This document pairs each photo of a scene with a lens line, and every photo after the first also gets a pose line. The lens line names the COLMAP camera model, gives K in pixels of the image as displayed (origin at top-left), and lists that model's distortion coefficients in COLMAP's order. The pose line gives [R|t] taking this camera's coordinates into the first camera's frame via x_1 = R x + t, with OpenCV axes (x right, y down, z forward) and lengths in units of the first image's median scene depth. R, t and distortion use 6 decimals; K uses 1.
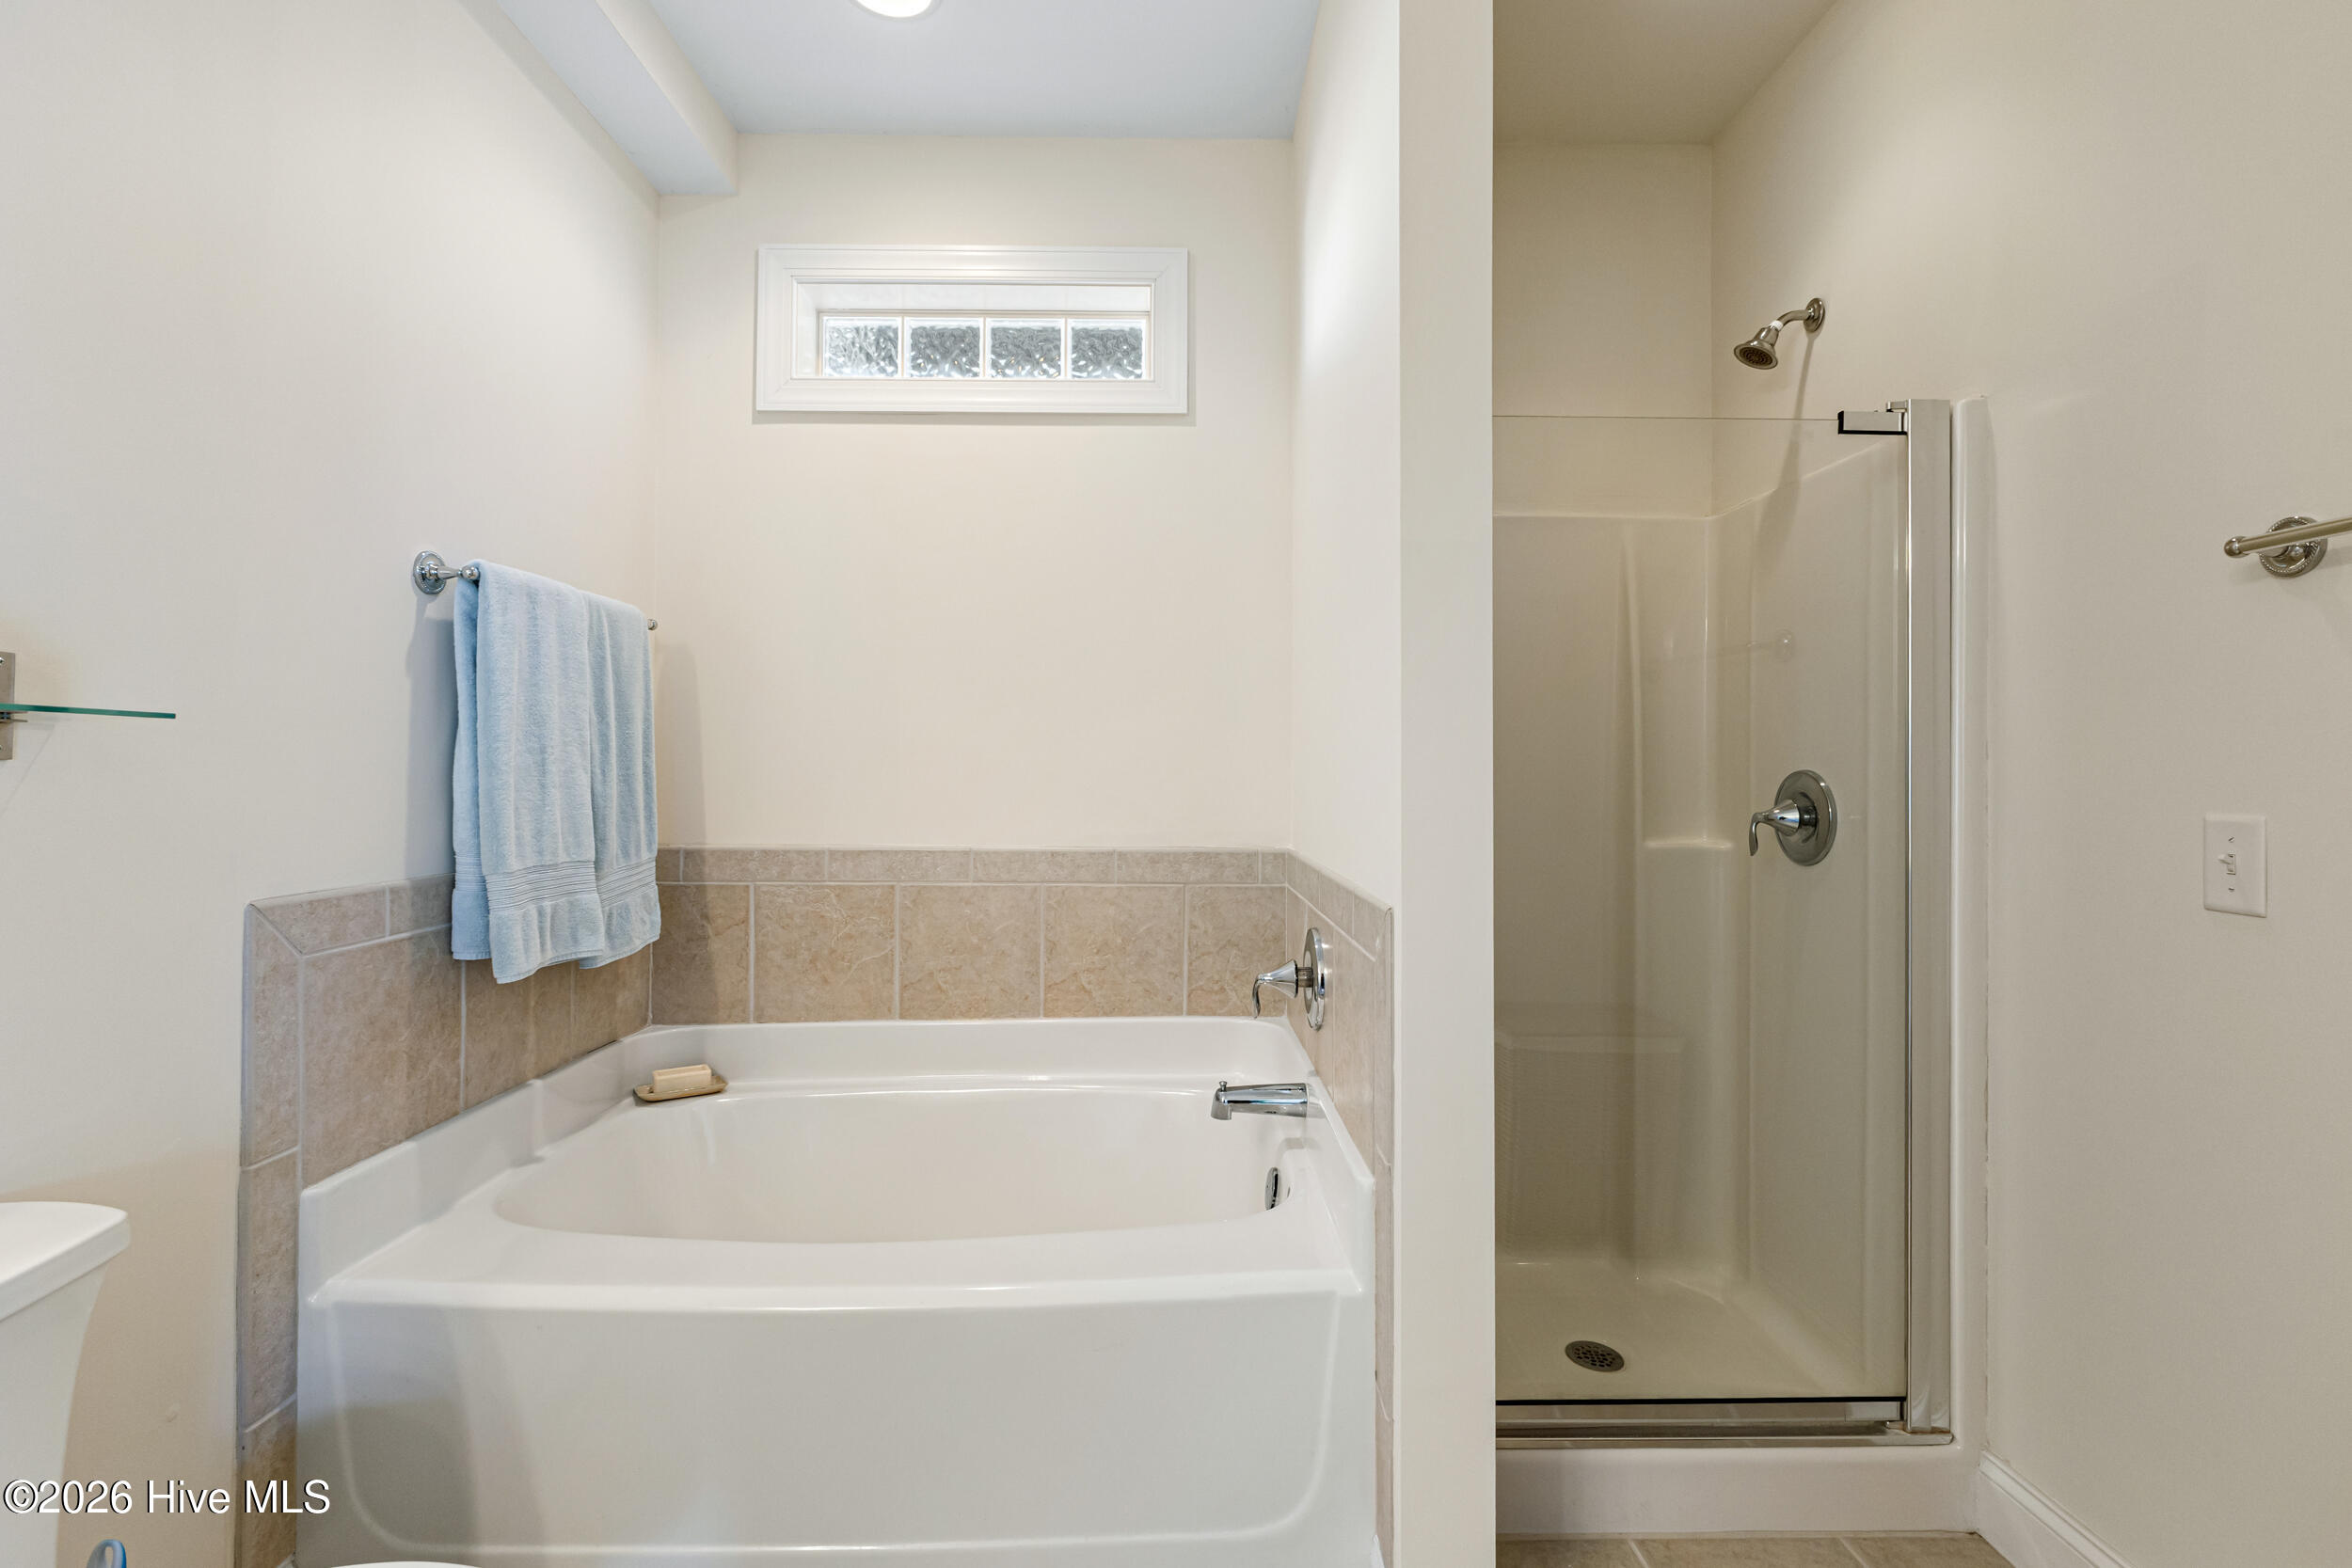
lens RADIAL K [[1079.5, 0, 1178.0], [0, 1079.5, 771.1], [0, 0, 1]] dist [-0.005253, -0.000404]
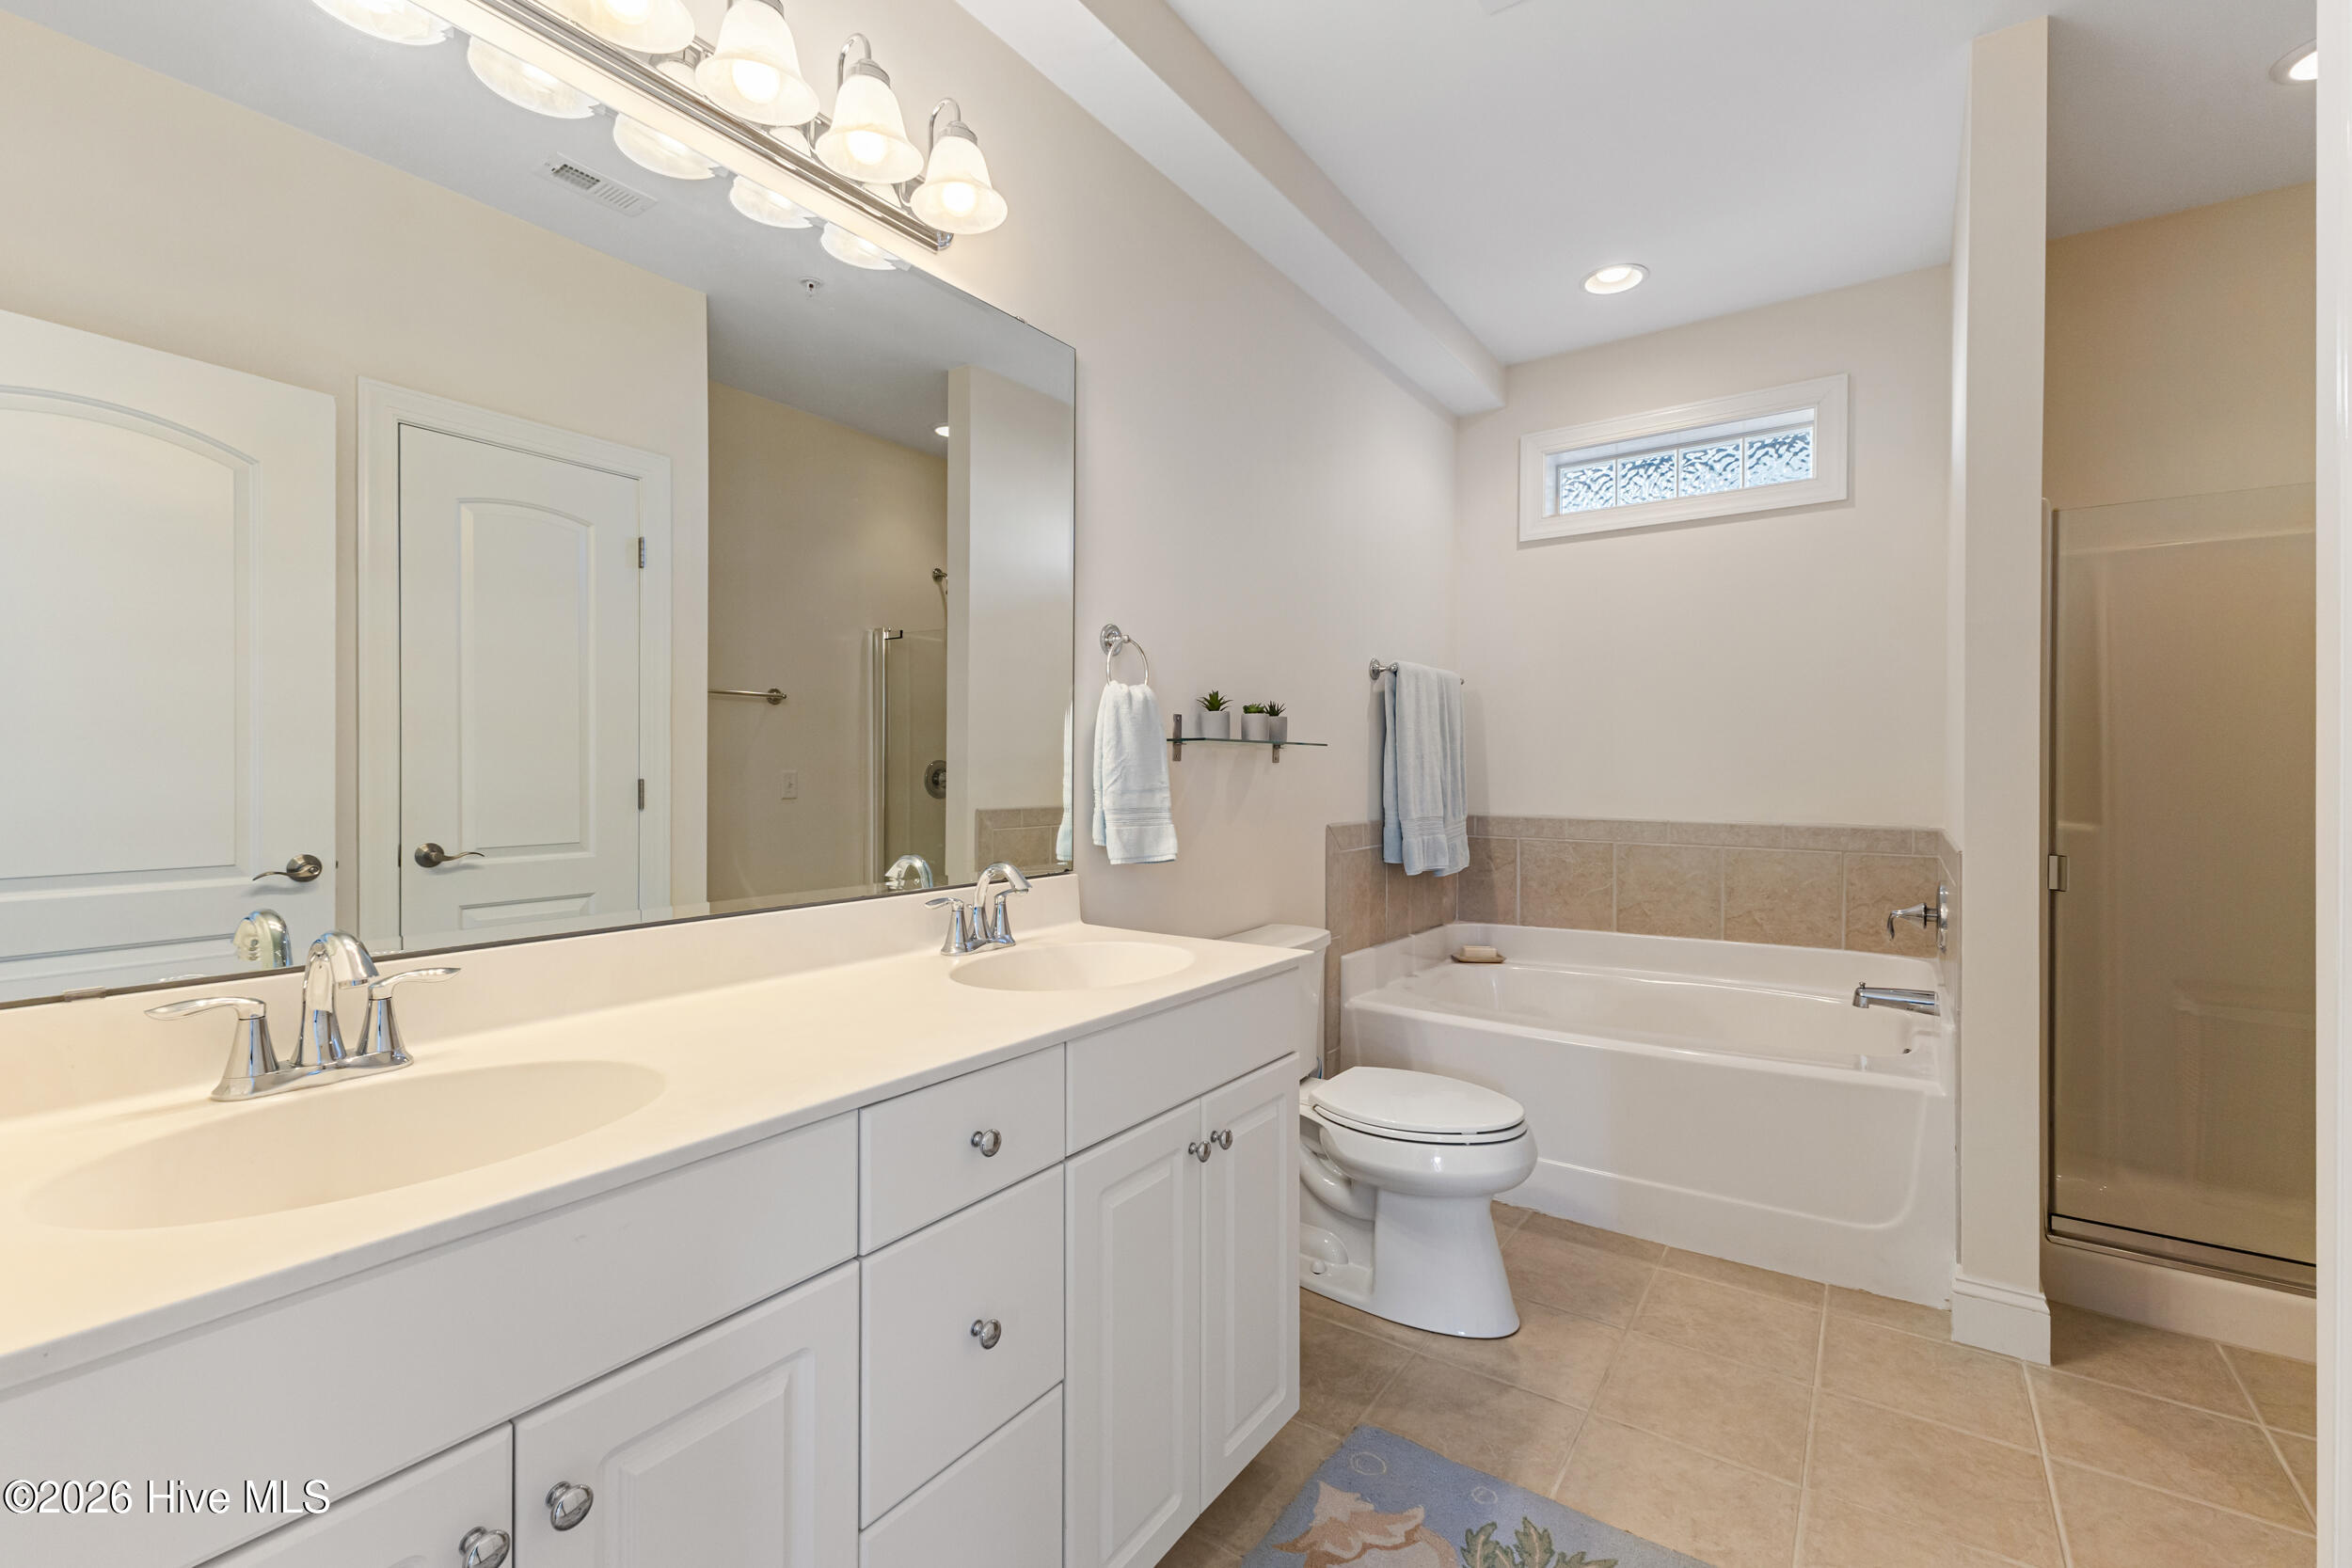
lens RADIAL K [[1016.7, 0, 1177.8], [0, 1016.7, 765.5], [0, 0, 1]] dist [0.014061, -0.003449]
pose [[0.808259, -0.002462, -0.588821, 0.094812], [-0.000785, 0.999986, -0.005259, 0.004665], [0.588826, 0.004713, 0.808246, -0.565926]]
